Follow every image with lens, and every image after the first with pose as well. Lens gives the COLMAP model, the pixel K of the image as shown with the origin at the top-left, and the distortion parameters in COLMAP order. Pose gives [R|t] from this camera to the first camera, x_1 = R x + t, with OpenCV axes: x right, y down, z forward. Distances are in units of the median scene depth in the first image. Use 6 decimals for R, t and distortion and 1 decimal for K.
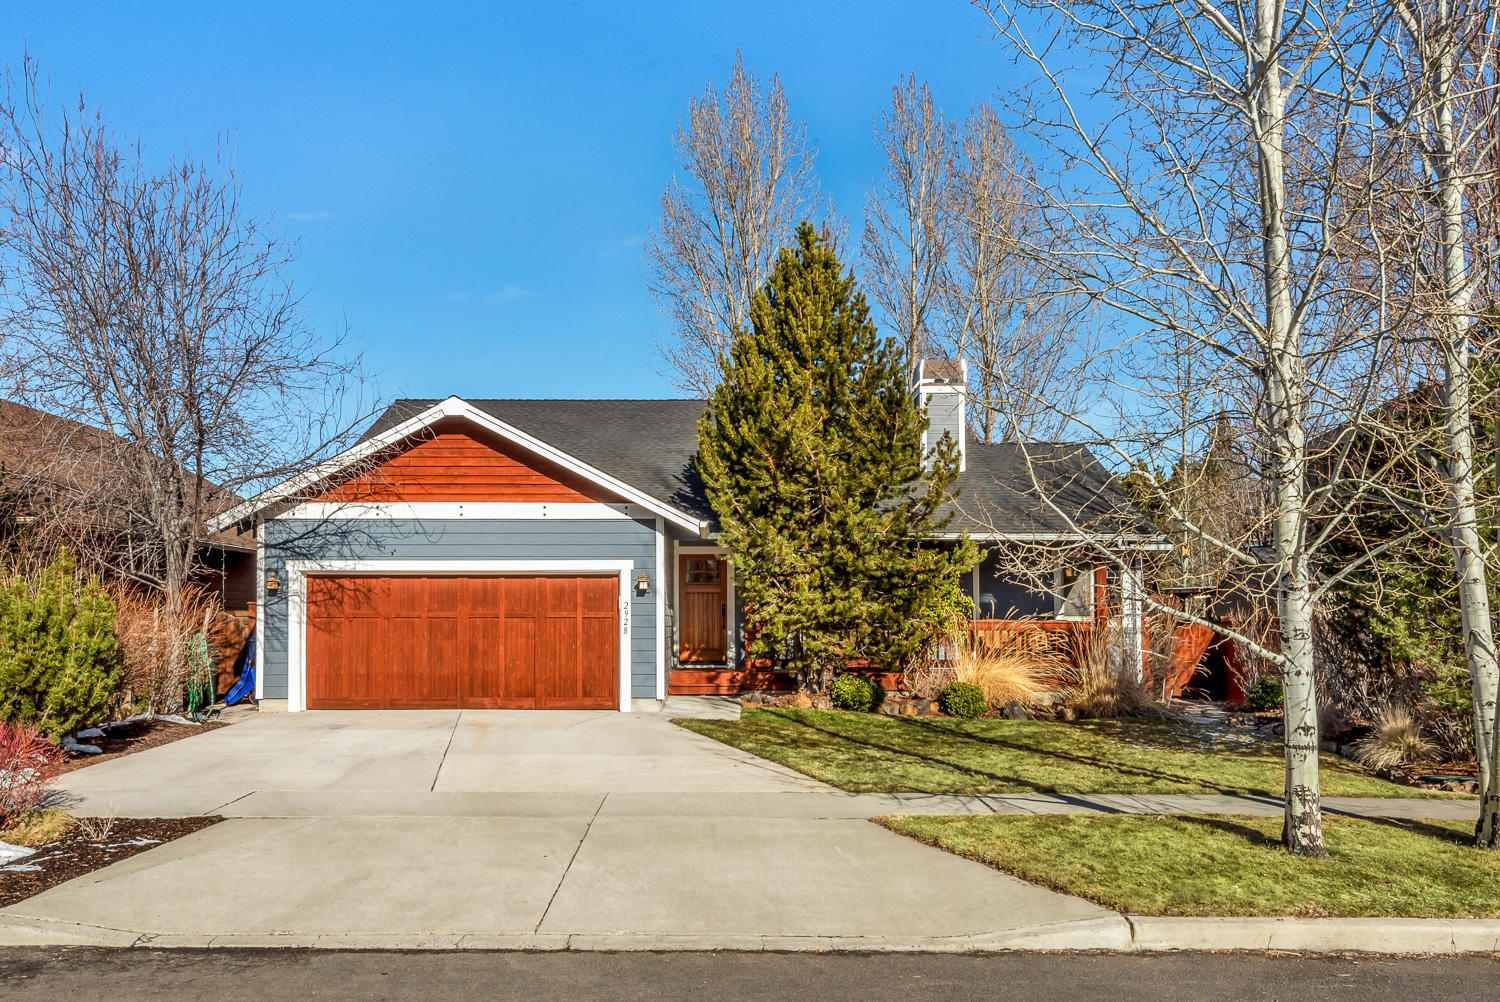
lens RADIAL K [[981.4, 0, 750.0], [0, 981.4, 501.0], [0, 0, 1]] dist [0.002881, -0.000044]
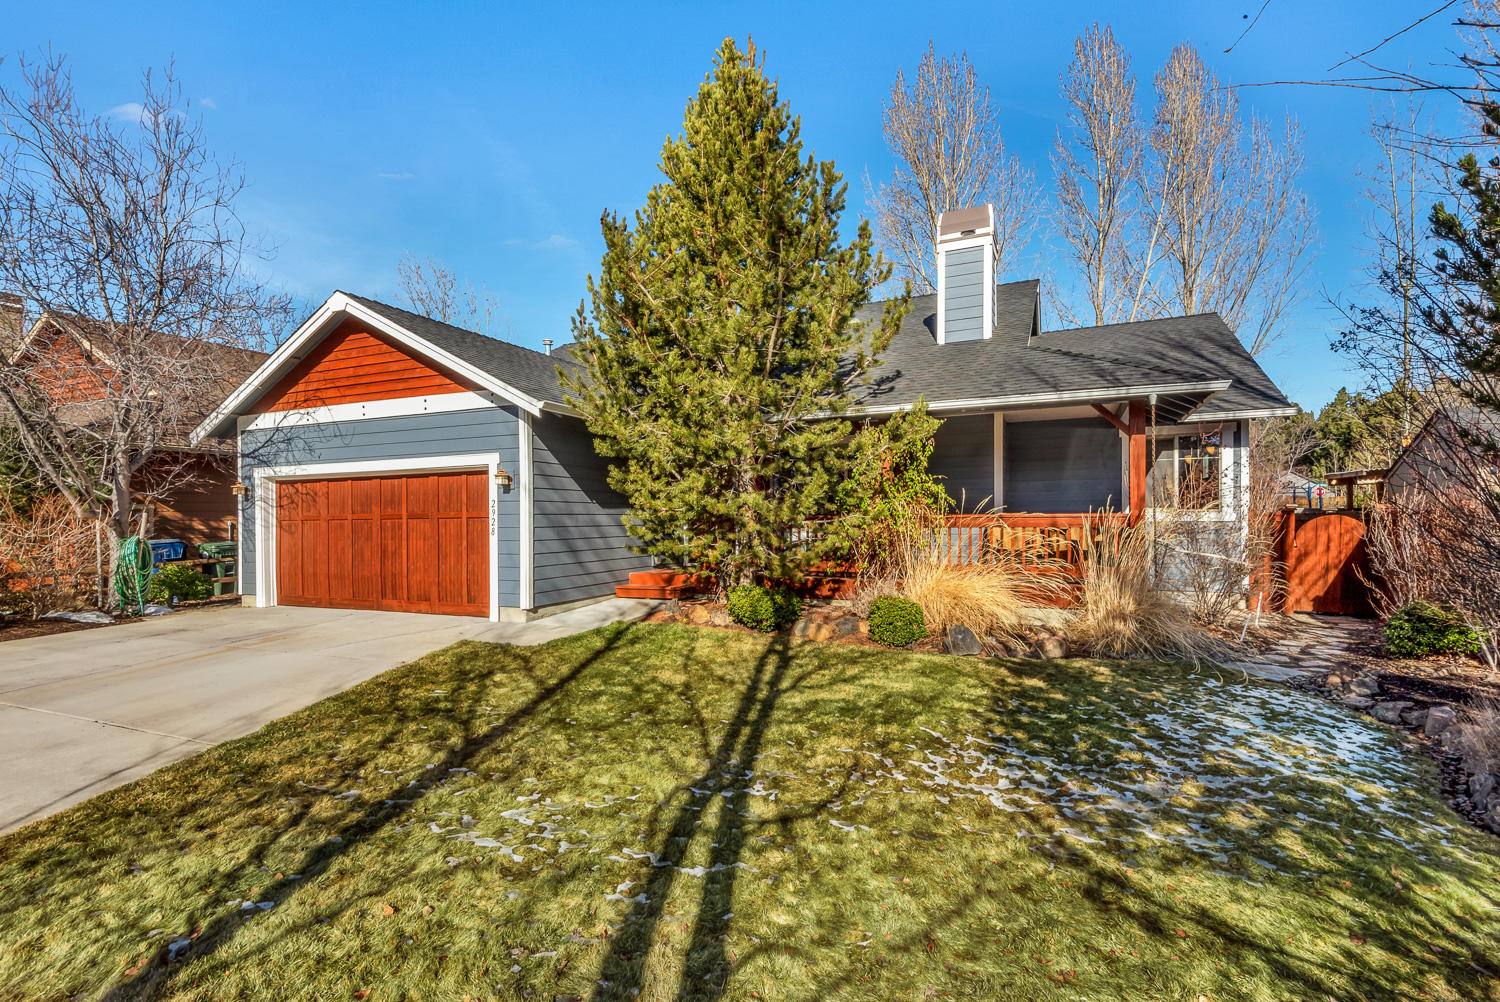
lens RADIAL K [[693.2, 0, 750.5], [0, 693.2, 482.8], [0, 0, 1]] dist [0.000766, -0.000165]
pose [[0.933702, -0.029185, -0.356859, 0.309033], [0.053623, 0.996830, 0.058778, 0.061379], [0.354012, -0.074017, 0.932307, 0.483772]]
